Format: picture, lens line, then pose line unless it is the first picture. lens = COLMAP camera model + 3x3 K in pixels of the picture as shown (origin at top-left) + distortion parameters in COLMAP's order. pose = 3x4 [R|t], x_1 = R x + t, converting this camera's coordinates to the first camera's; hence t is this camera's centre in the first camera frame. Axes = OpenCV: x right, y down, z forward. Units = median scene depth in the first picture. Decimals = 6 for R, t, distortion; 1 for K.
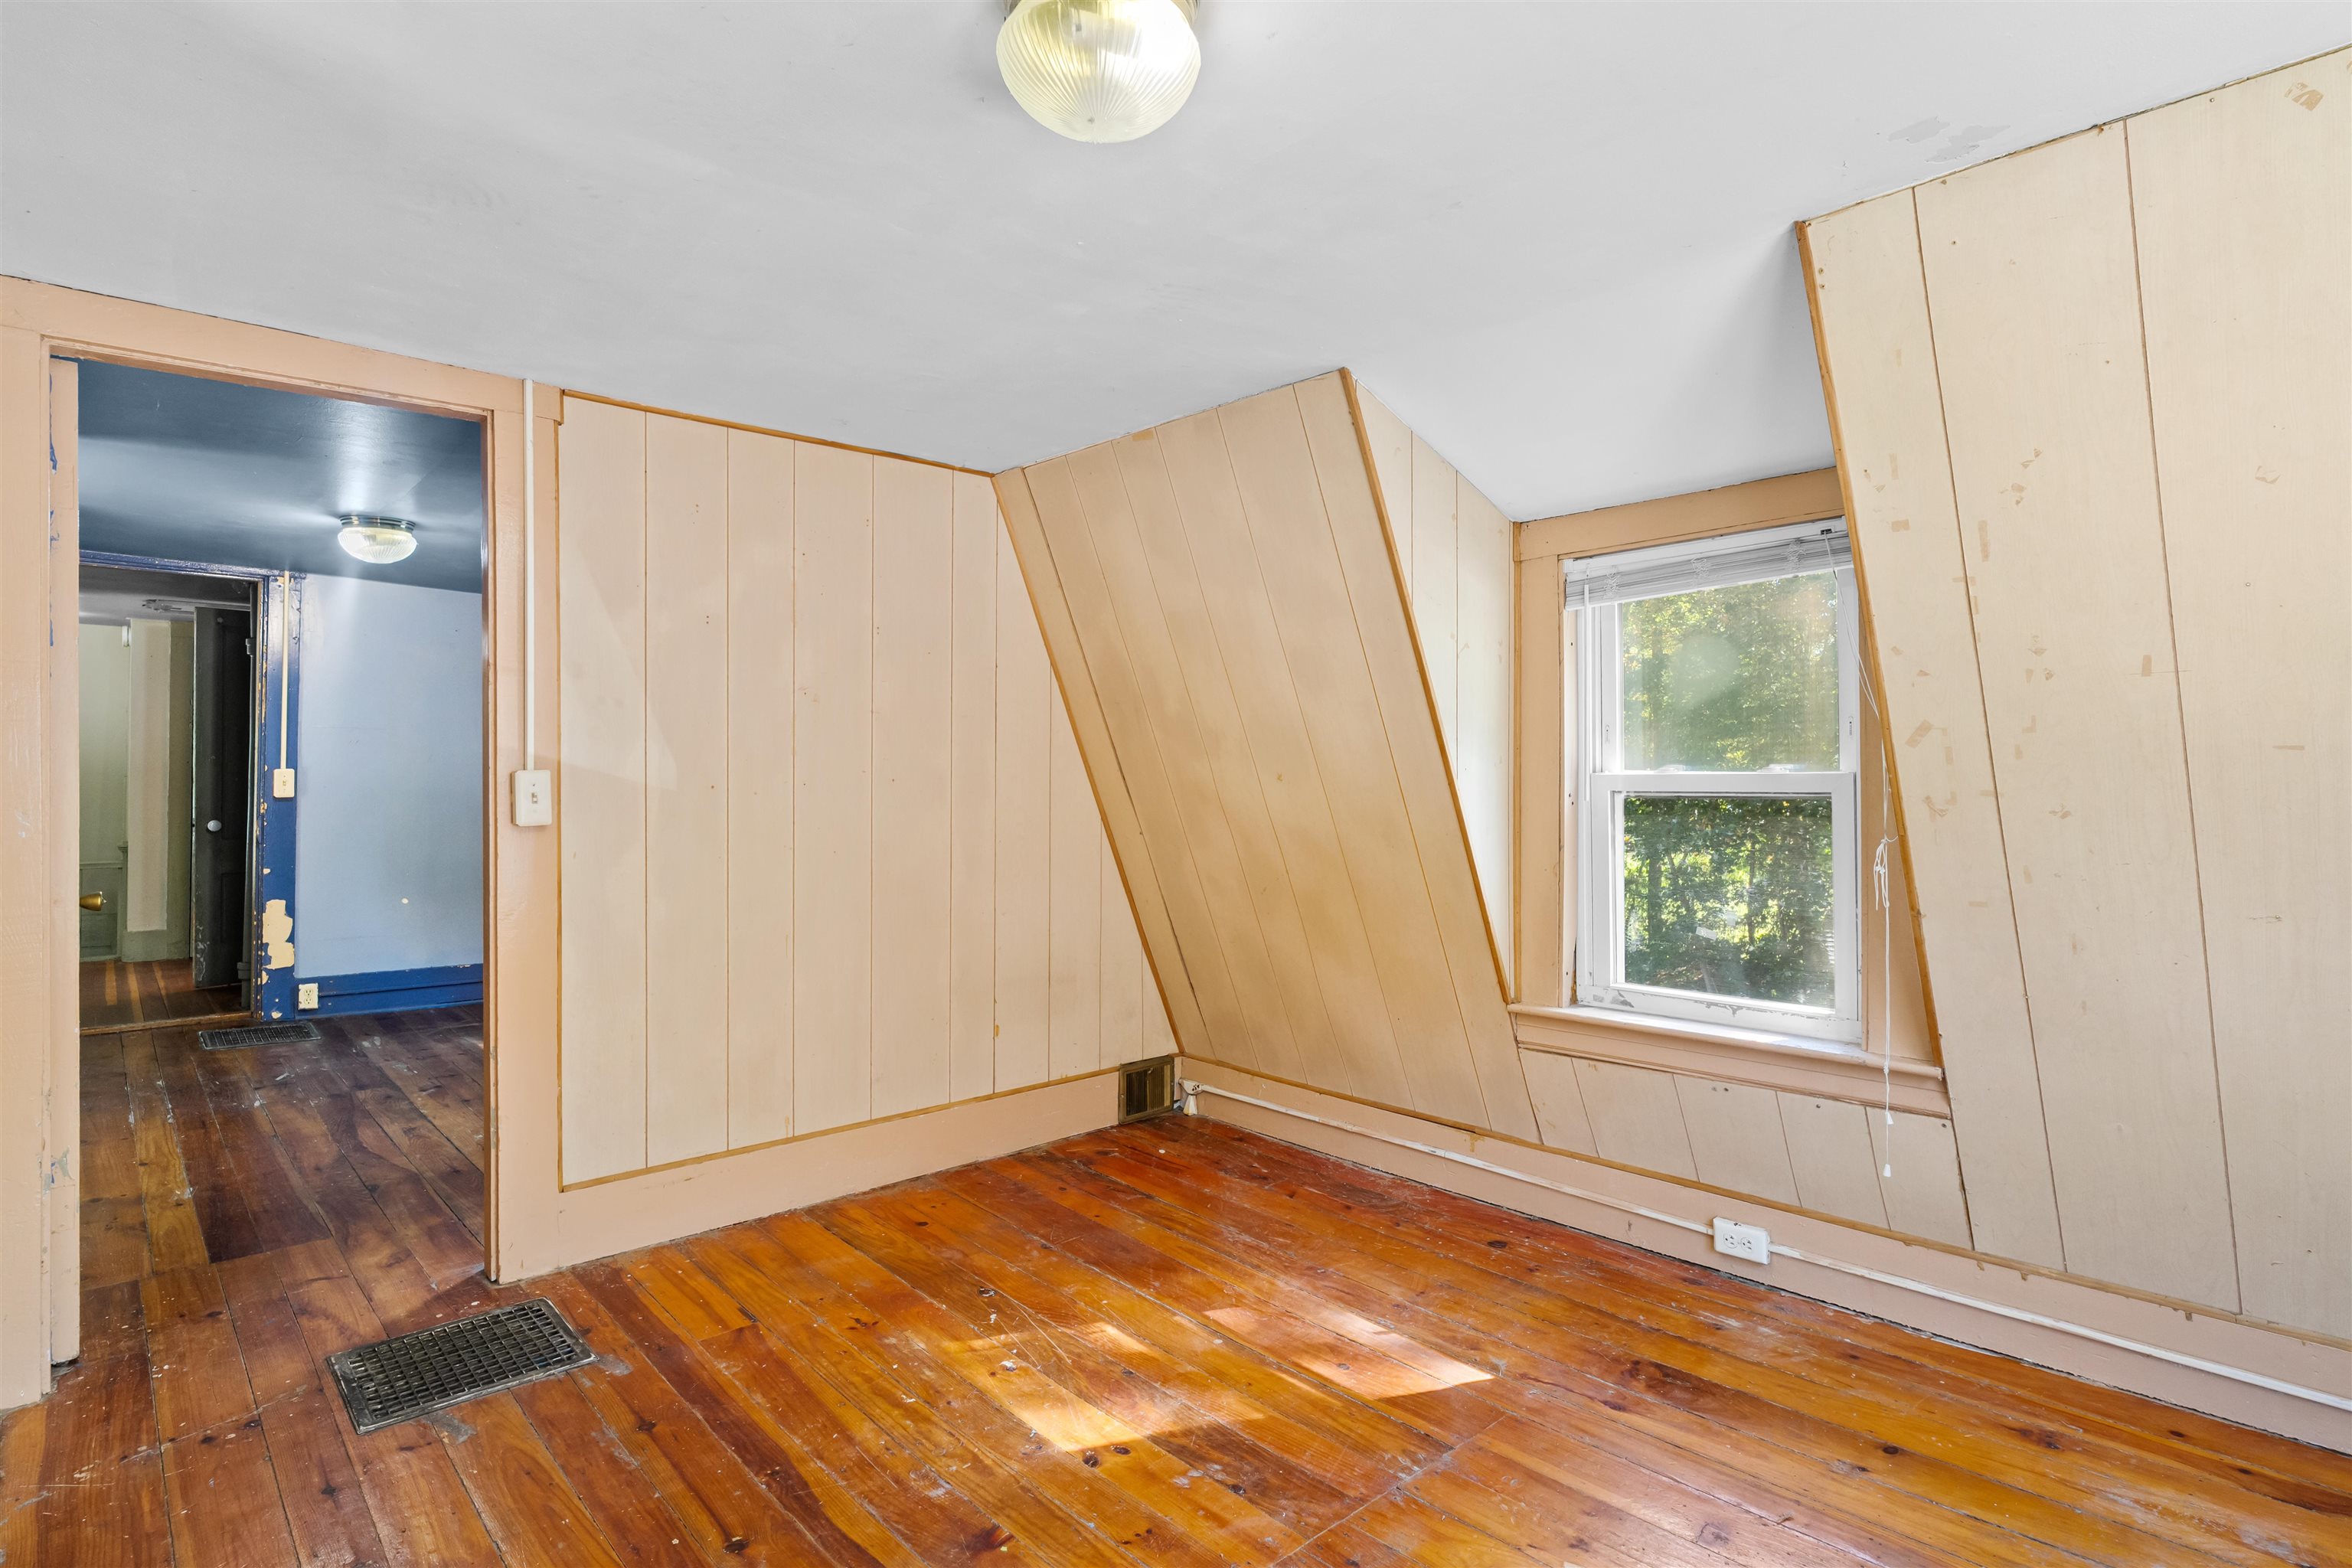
lens RADIAL K [[1214.9, 0, 1176.8], [0, 1214.9, 768.1], [0, 0, 1]] dist [-0.002967, 0.002528]
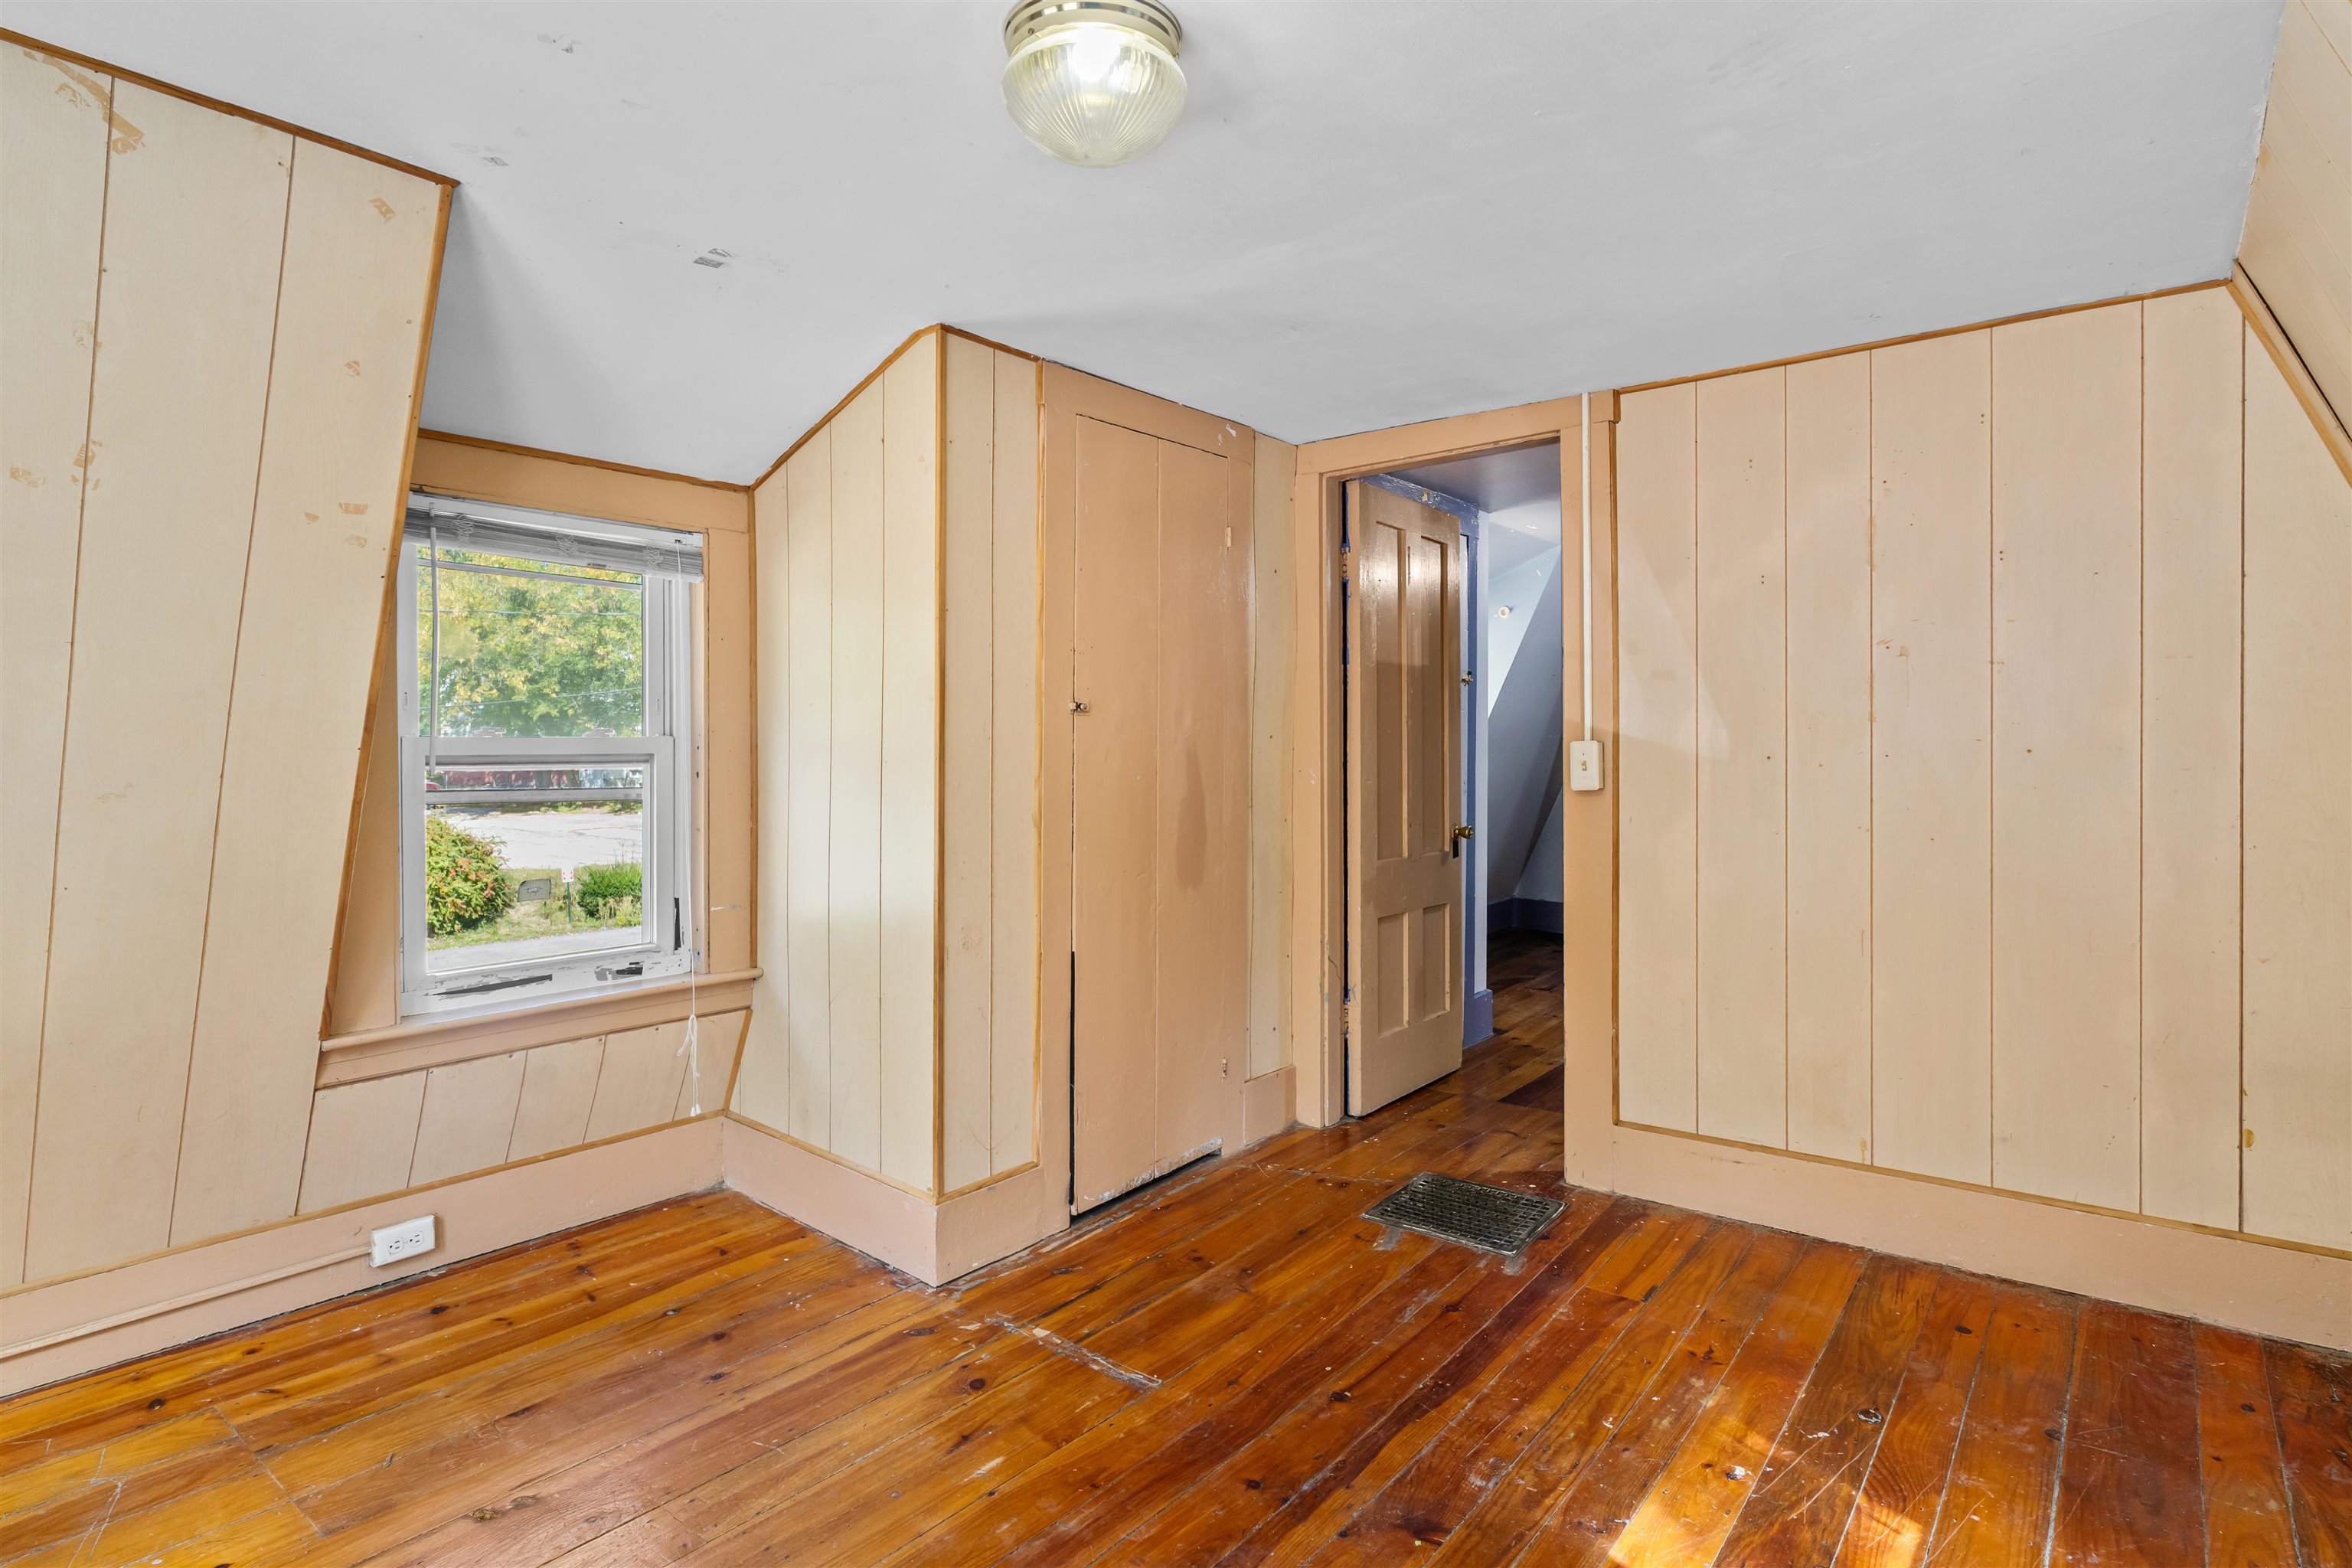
lens RADIAL K [[1214.9, 0, 1183.1], [0, 1214.9, 771.3], [0, 0, 1]] dist [-0.002967, 0.002528]
pose [[0.170484, 0.018592, -0.985185, 0.491533], [0.007542, 0.999768, 0.020172, 0.004084], [0.985332, -0.010870, 0.170304, 0.420446]]
